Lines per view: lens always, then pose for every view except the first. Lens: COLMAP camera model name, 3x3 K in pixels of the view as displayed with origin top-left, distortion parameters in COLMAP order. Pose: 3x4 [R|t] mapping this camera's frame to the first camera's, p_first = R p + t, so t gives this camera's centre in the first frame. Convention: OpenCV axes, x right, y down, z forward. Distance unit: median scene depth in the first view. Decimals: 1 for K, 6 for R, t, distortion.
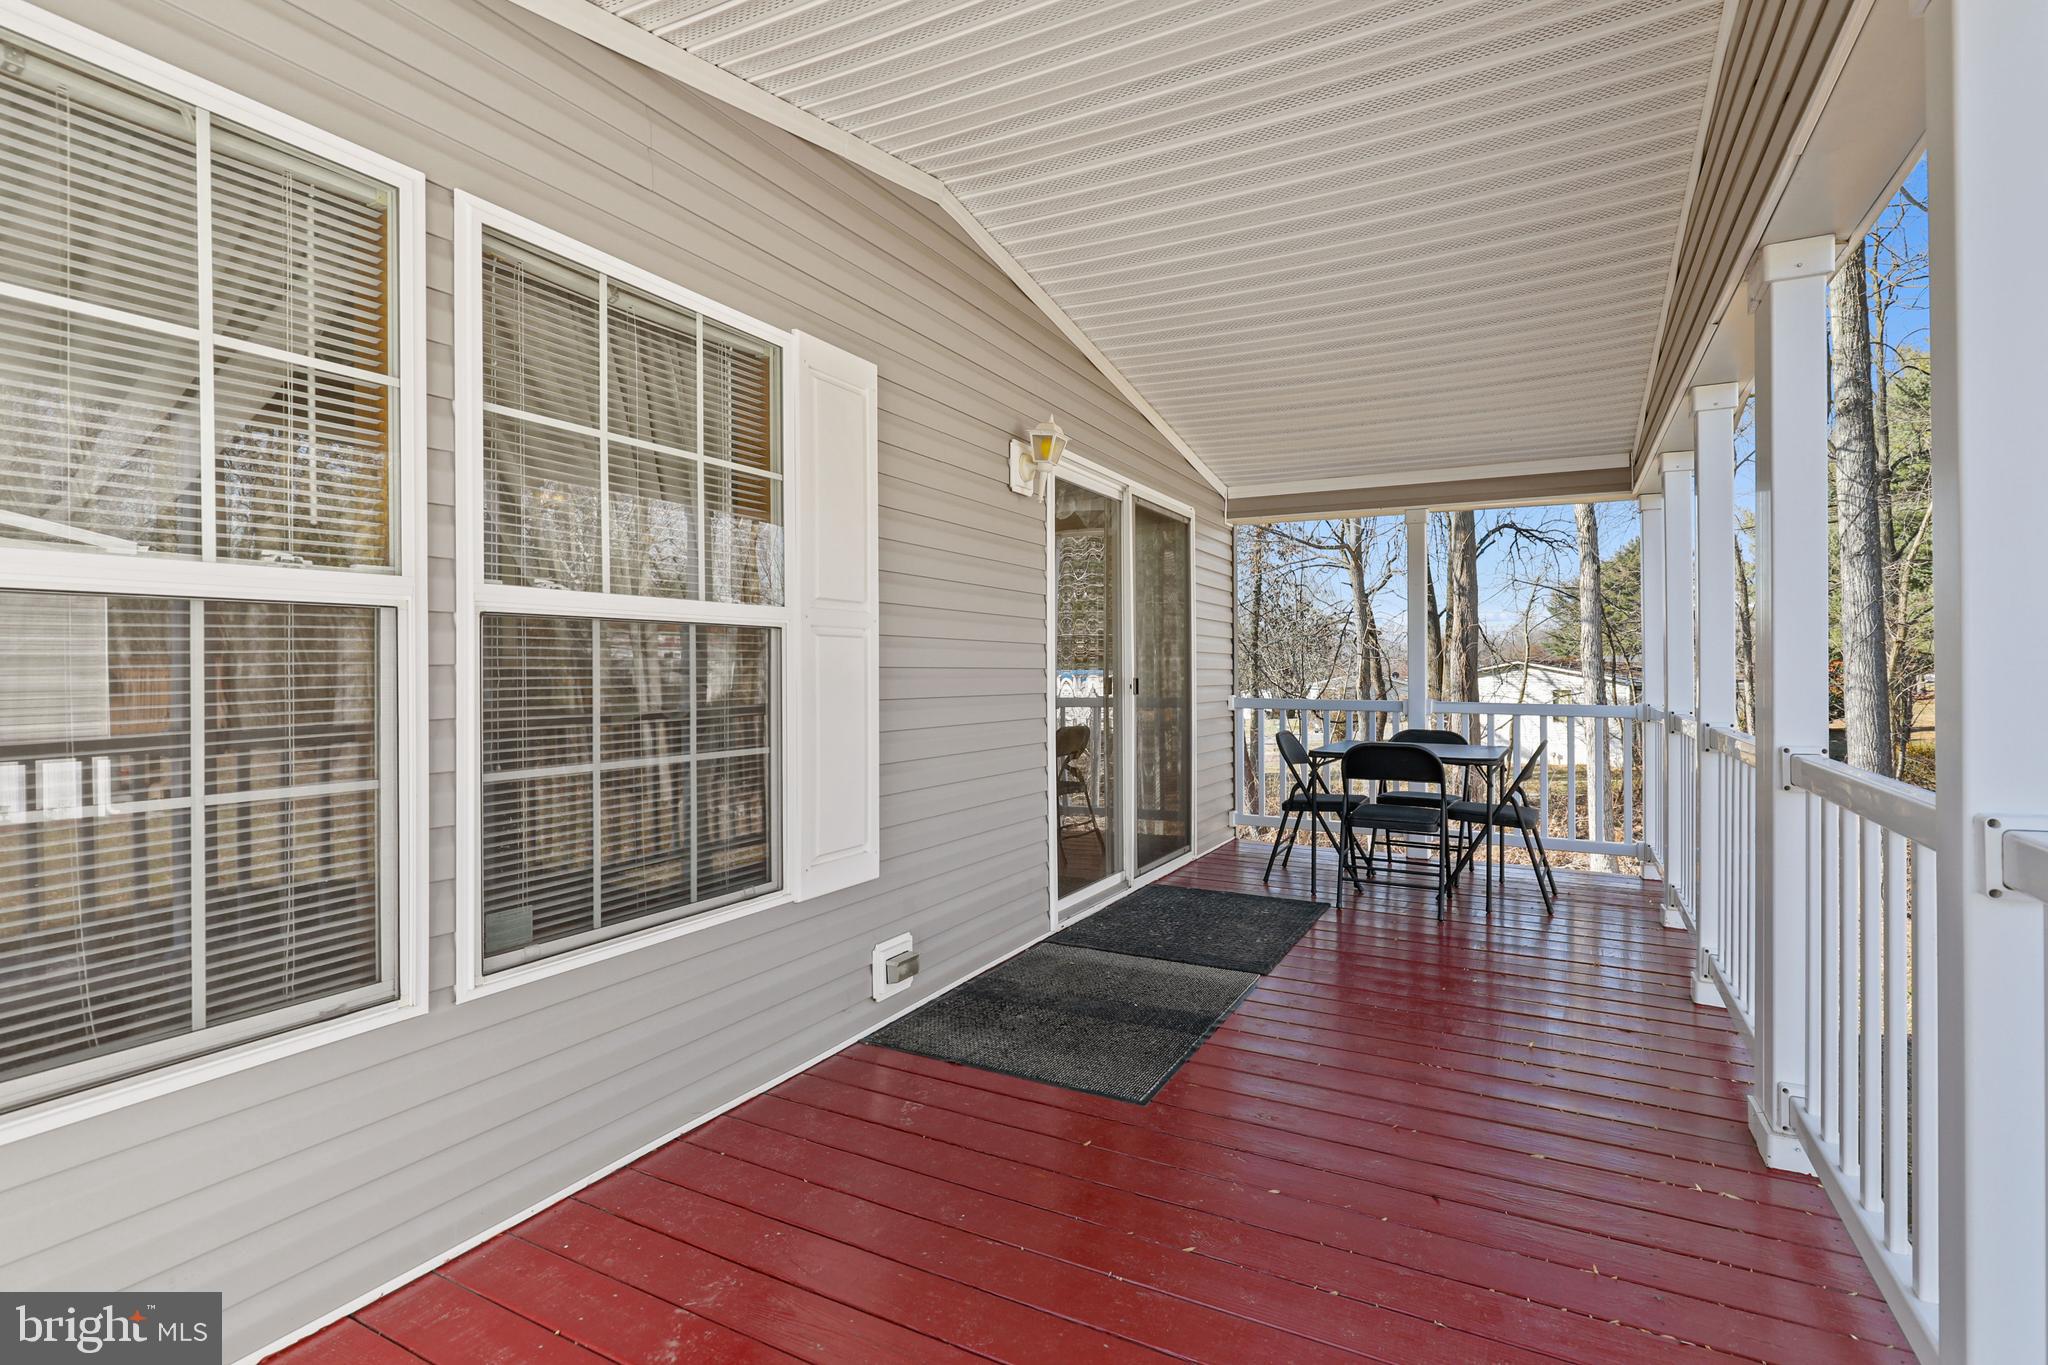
lens RADIAL K [[976.3, 0, 1019.1], [0, 976.3, 641.4], [0, 0, 1]] dist [-0.002165, -0.000232]
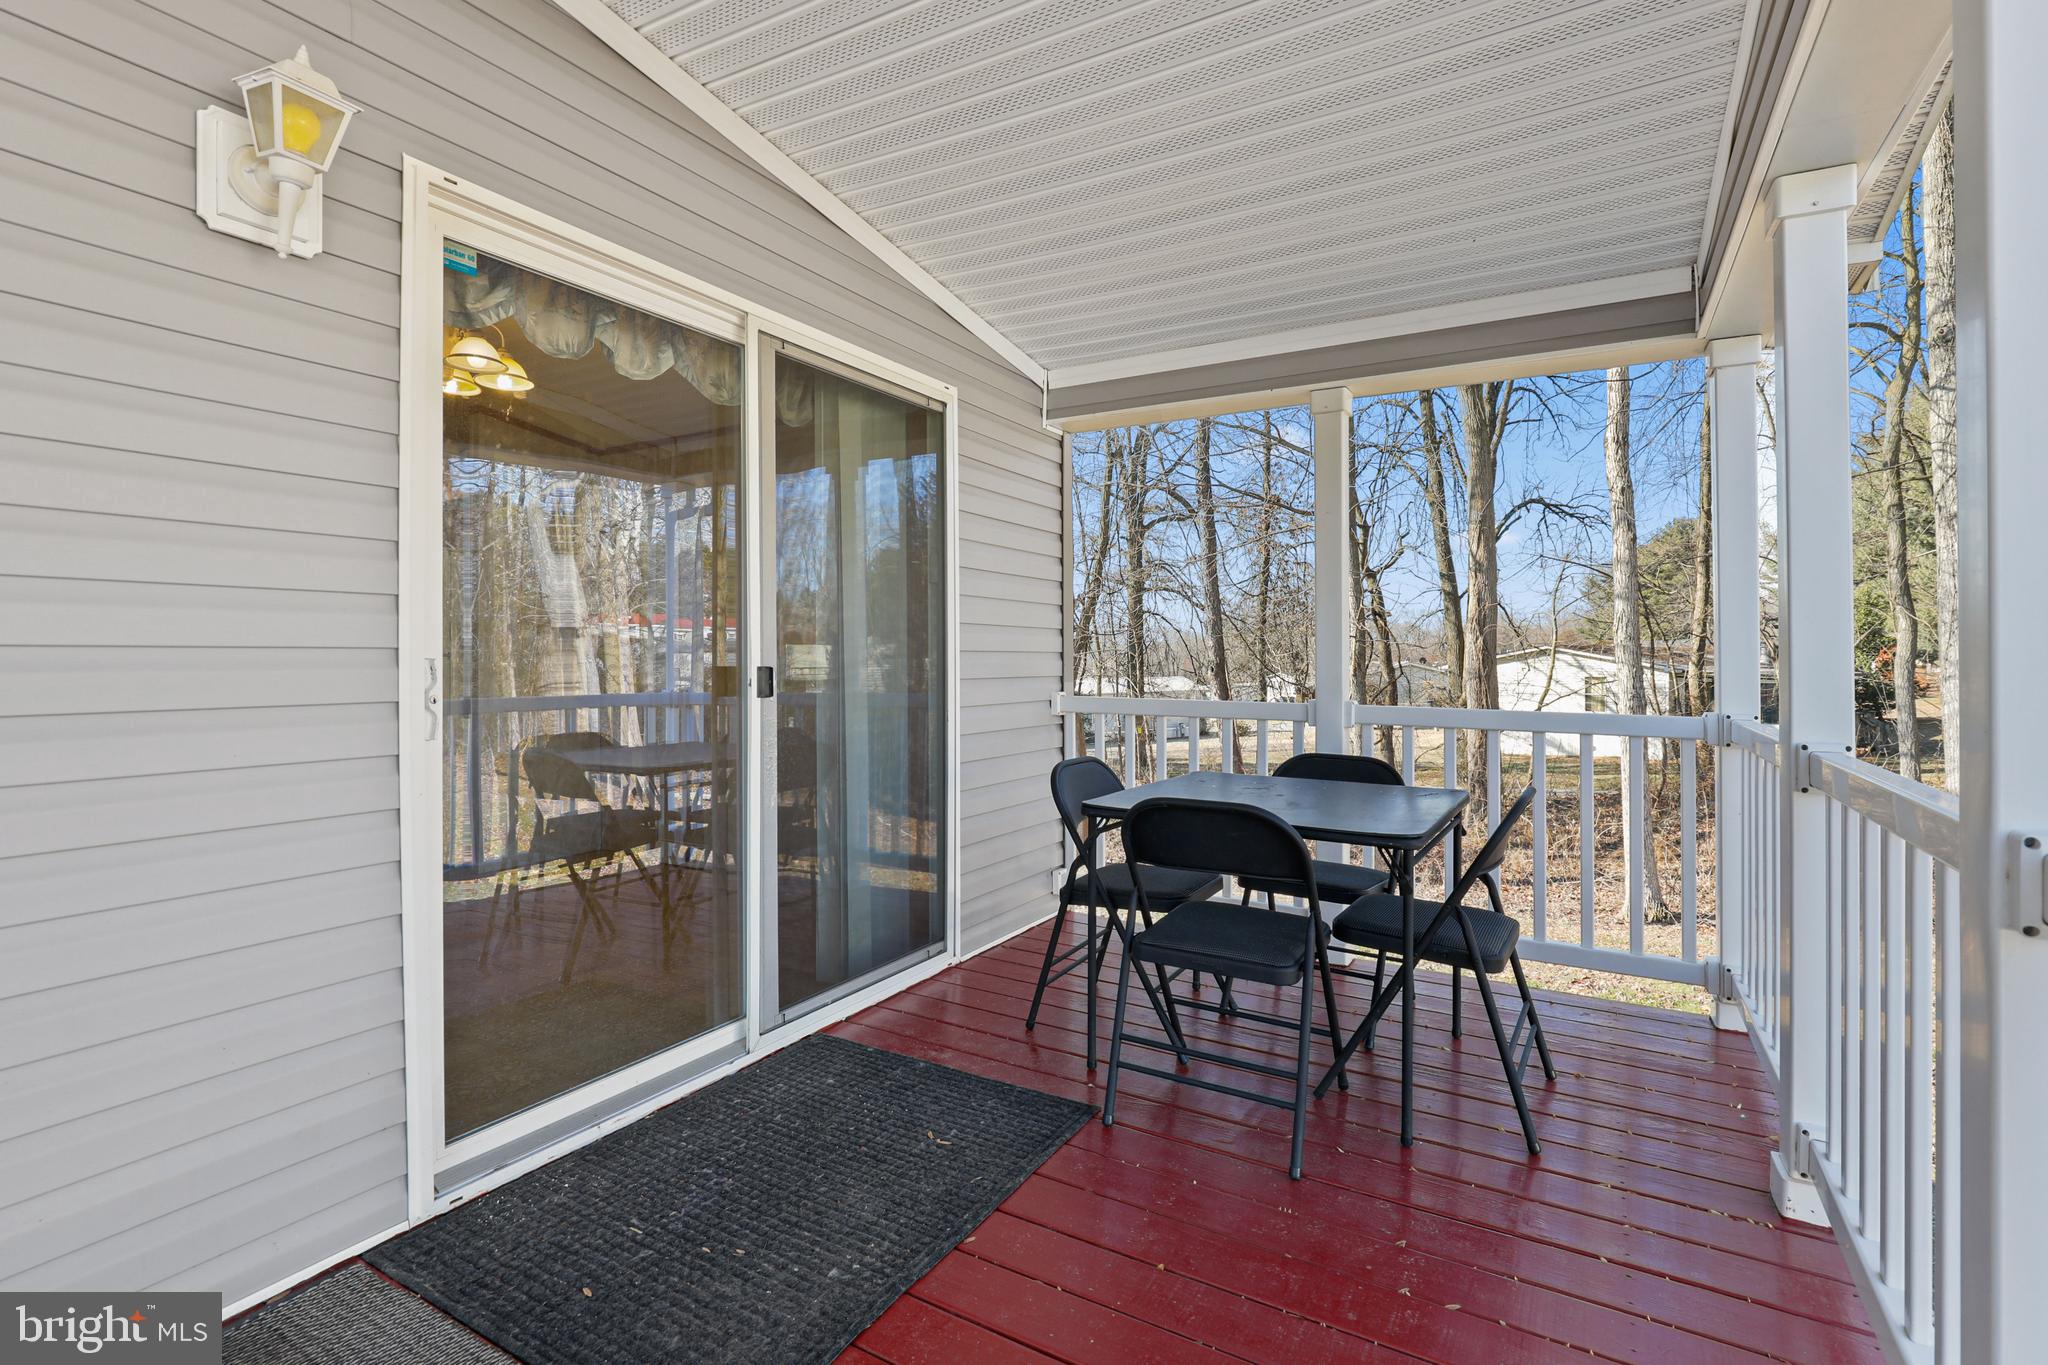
lens RADIAL K [[966.1, 0, 1006.0], [0, 966.1, 628.4], [0, 0, 1]] dist [-0.002459, -0.000495]
pose [[0.999135, -0.000109, -0.041596, 0.213769], [0.000177, 0.999999, 0.001647, 0.011535], [0.041596, -0.001653, 0.999133, 0.360022]]
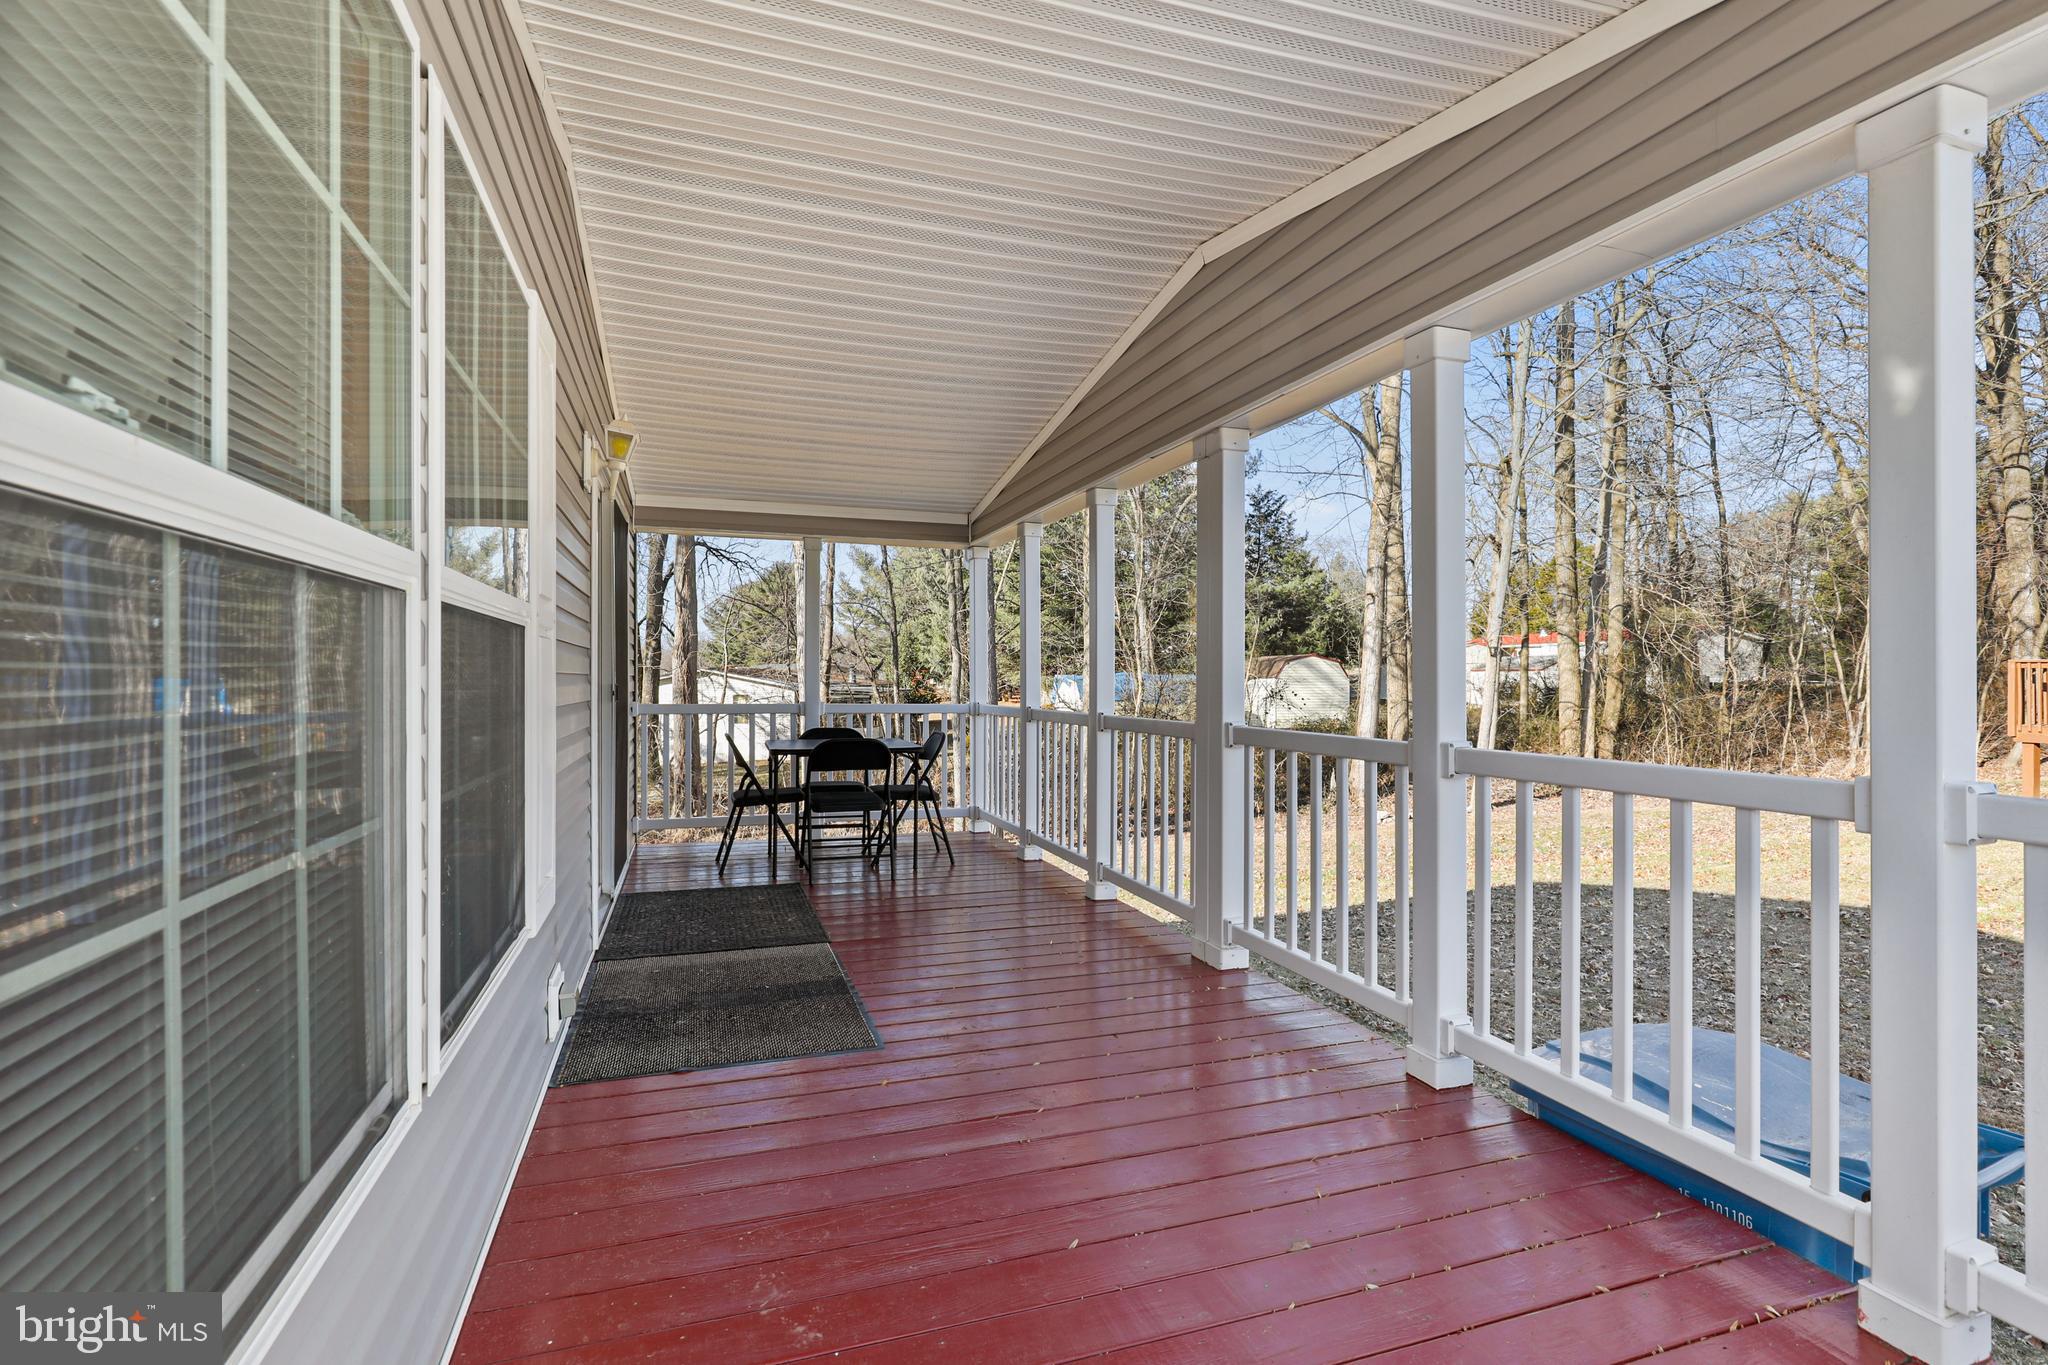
lens RADIAL K [[951.6, 0, 1089.9], [0, 951.6, 671.0], [0, 0, 1]] dist [-0.102432, 0.000105]
pose [[0.625276, 0.003219, 0.780397, -0.248739], [-0.021654, 0.999678, 0.013225, 0.000250], [-0.780103, -0.025168, 0.625145, 0.045881]]
